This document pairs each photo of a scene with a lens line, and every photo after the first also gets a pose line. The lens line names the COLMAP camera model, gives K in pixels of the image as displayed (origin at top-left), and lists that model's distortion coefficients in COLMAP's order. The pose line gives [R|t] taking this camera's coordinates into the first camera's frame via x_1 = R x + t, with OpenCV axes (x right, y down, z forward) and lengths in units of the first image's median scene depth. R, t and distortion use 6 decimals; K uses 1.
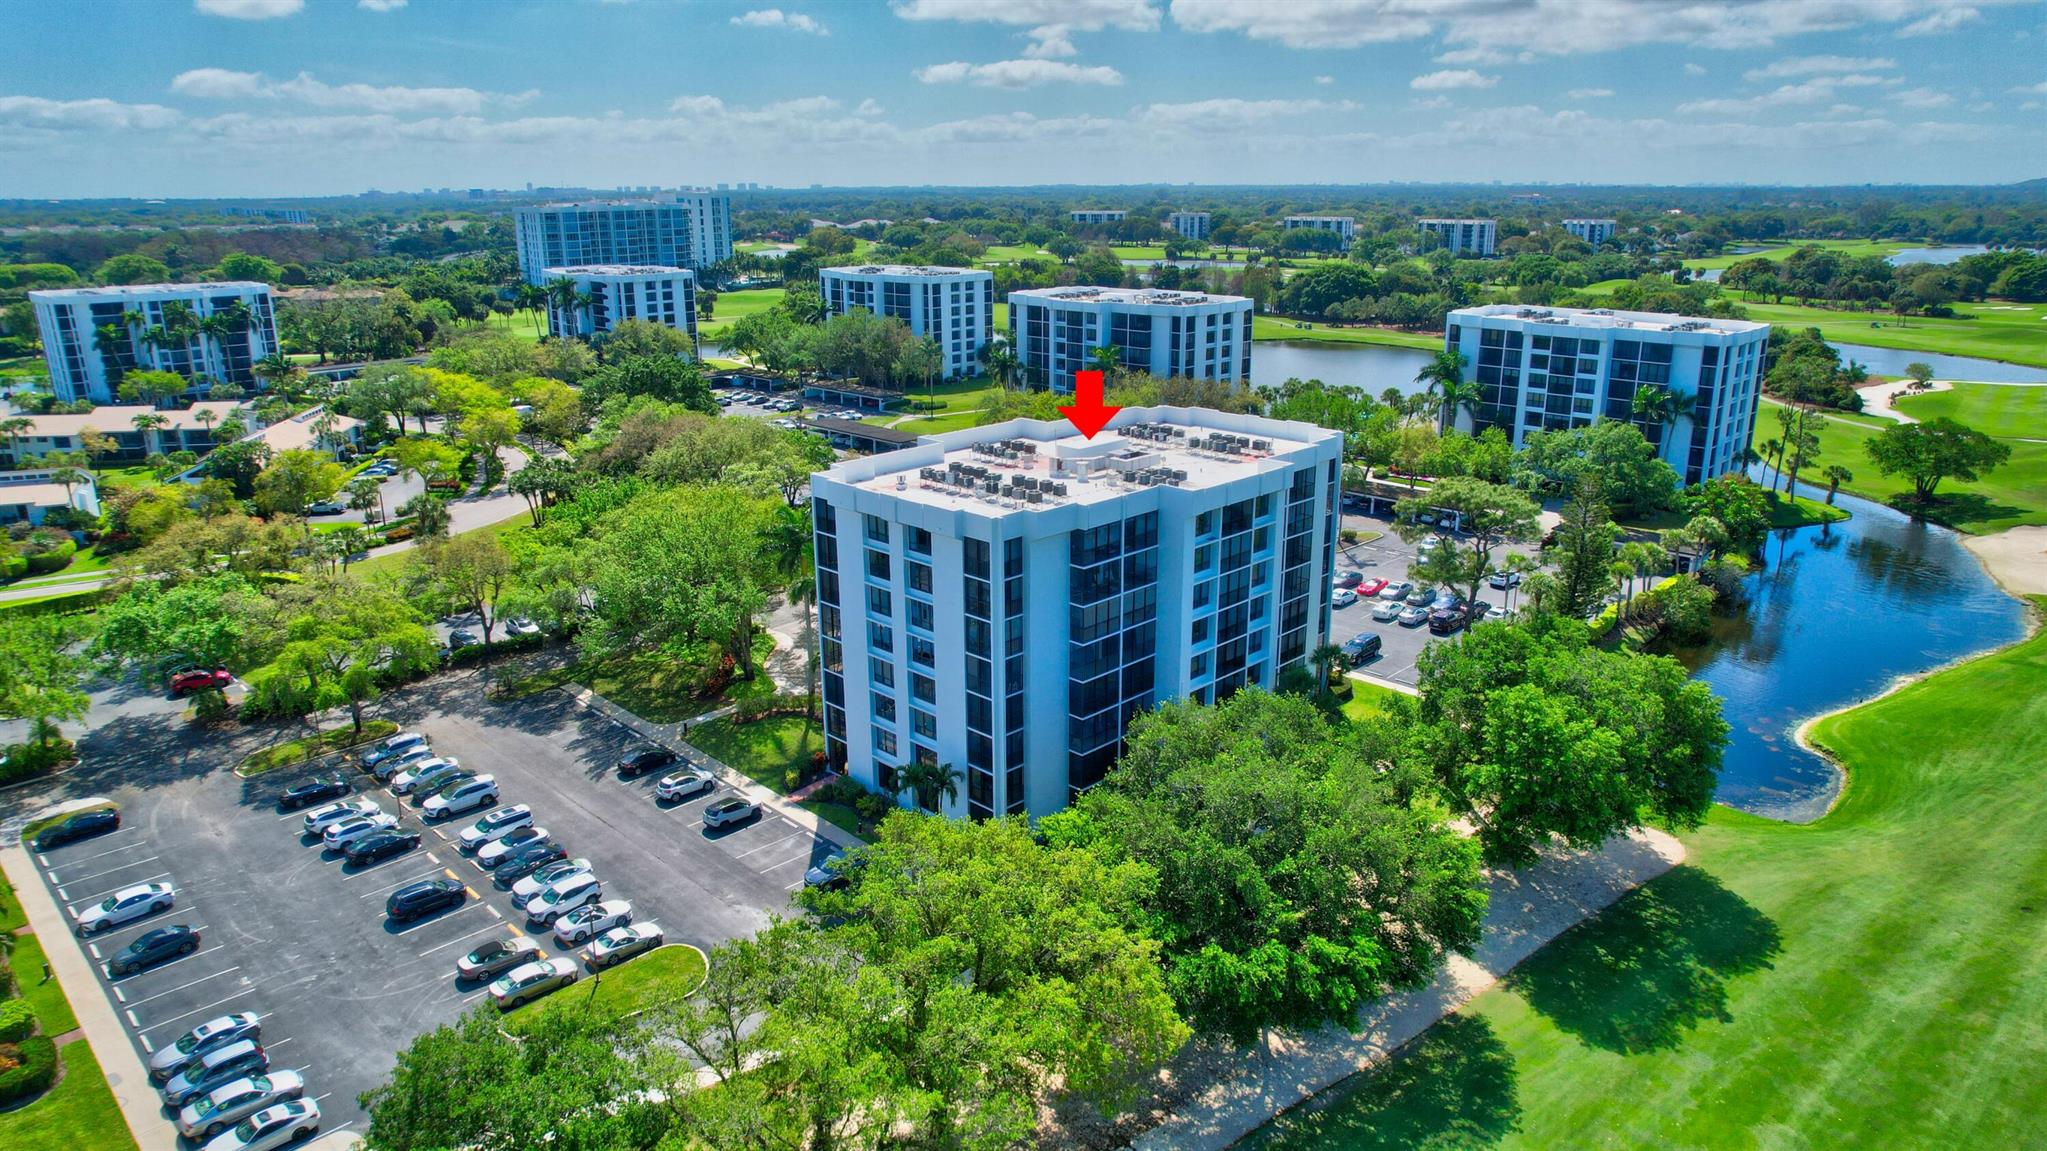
lens RADIAL K [[1304.4, 0, 1015.2], [0, 1304.4, 579.4], [0, 0, 1]] dist [-0.076222, 0.067246]
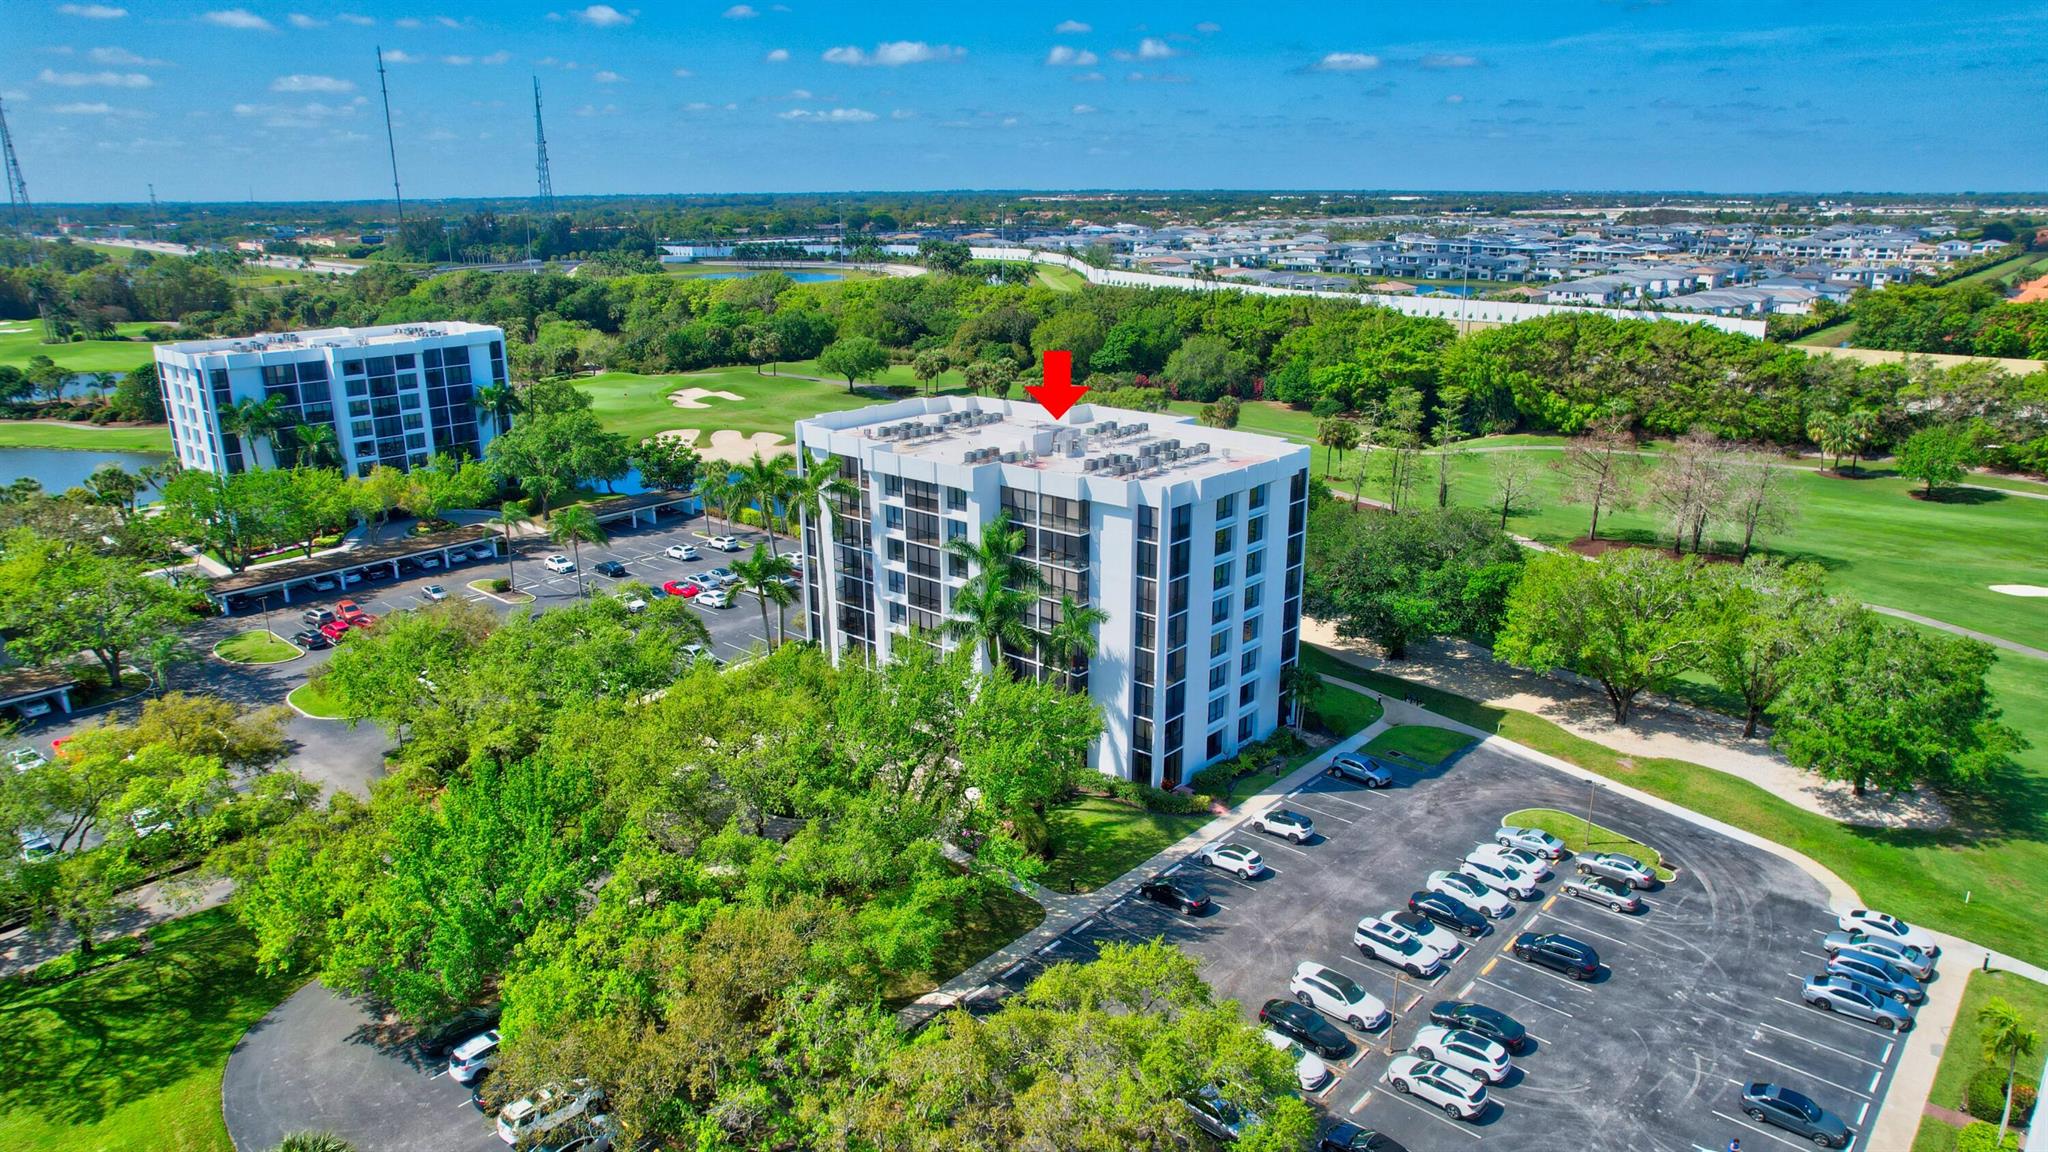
lens RADIAL K [[1305.1, 0, 1019.9], [0, 1305.1, 571.5], [0, 0, 1]] dist [-0.076222, 0.067246]
pose [[-0.047615, -0.276133, 0.959939, -0.329361], [0.299094, 0.912993, 0.277465, -0.097700], [-0.953035, 0.300324, 0.039117, 0.329824]]
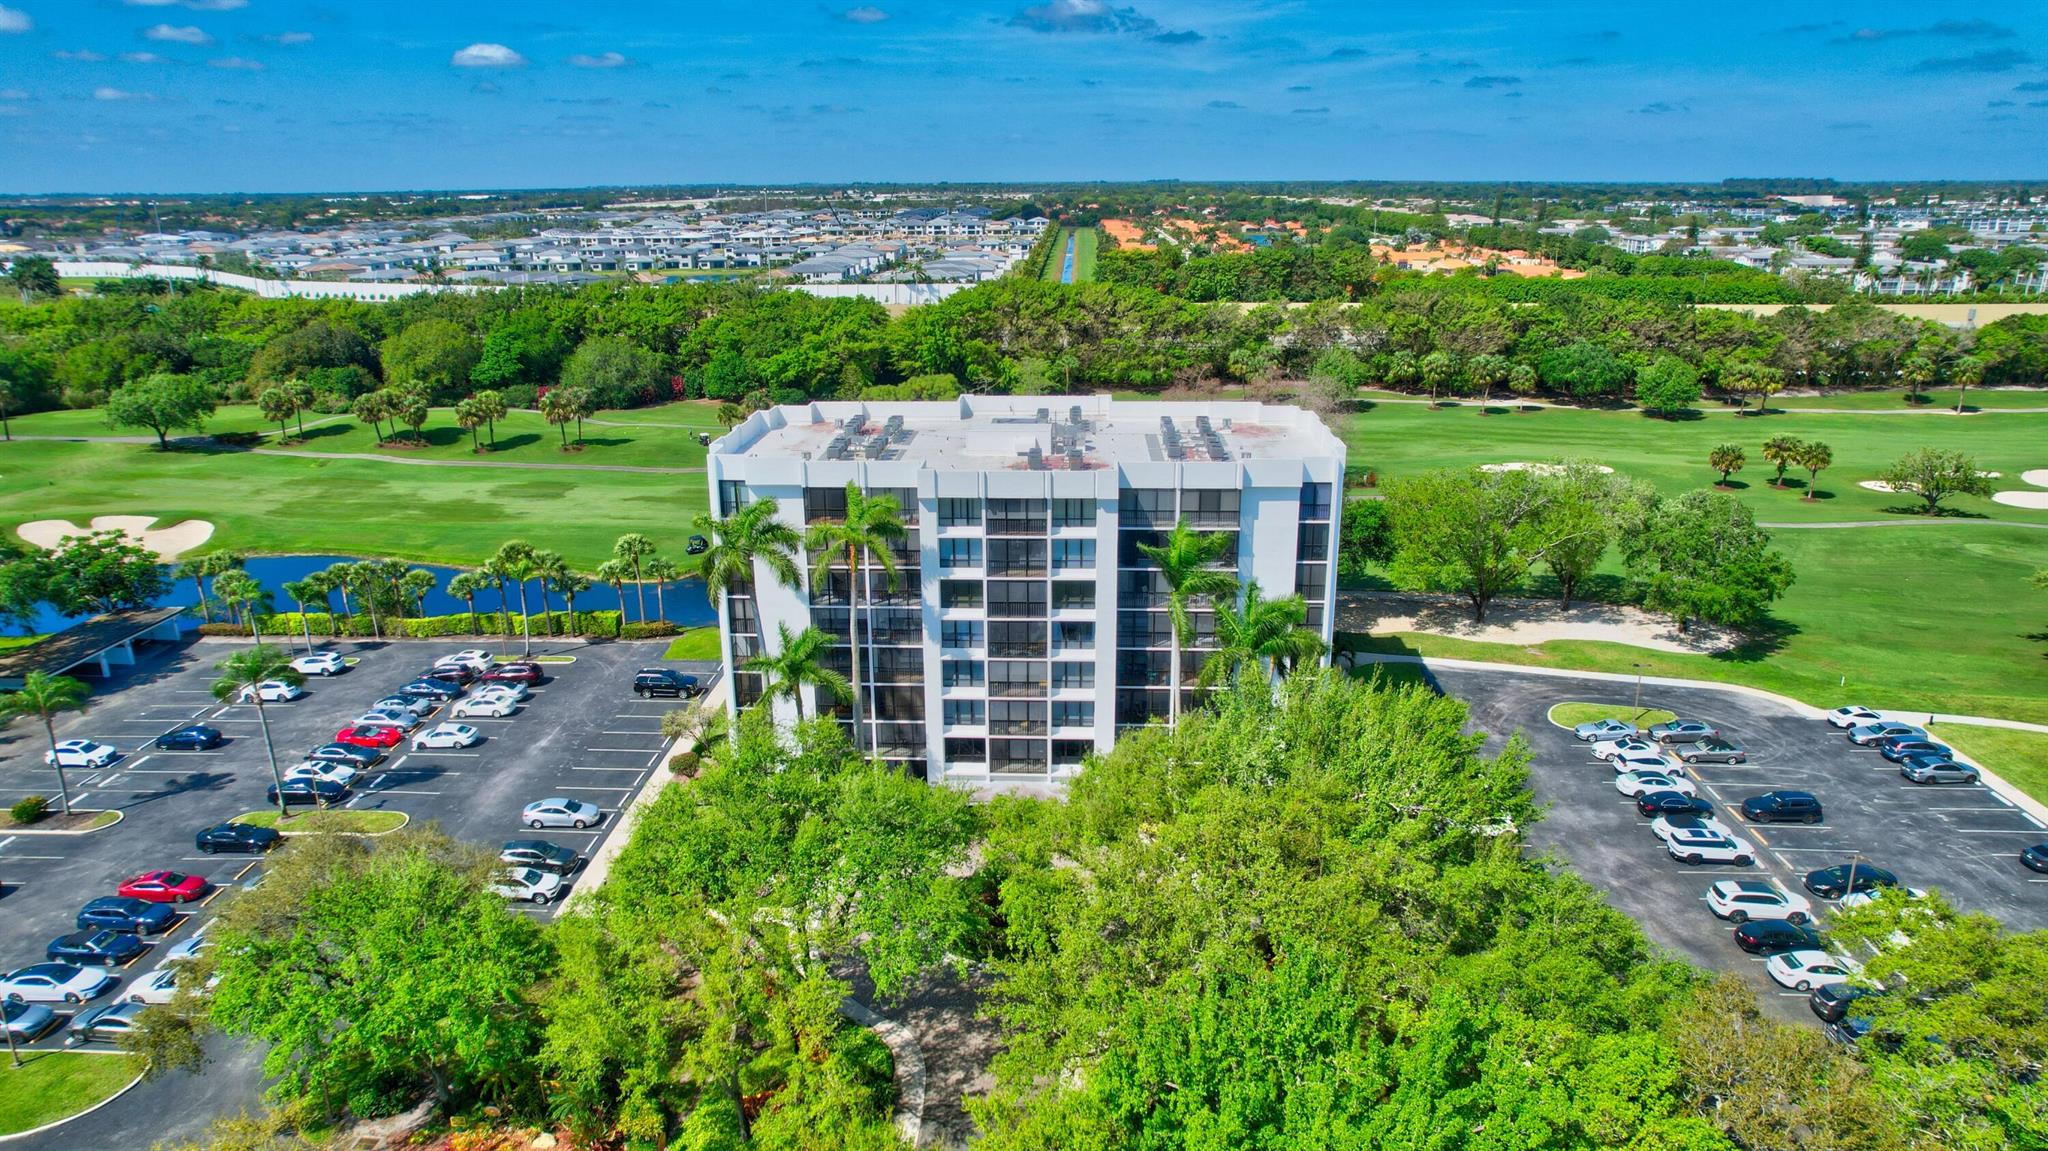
lens RADIAL K [[1305.1, 0, 1019.5], [0, 1305.1, 572.1], [0, 0, 1]] dist [-0.076222, 0.067246]
pose [[-0.667629, -0.204721, 0.715794, -0.198187], [0.229605, 0.857966, 0.459538, -0.141387], [-0.708204, 0.471151, -0.525798, 0.500934]]
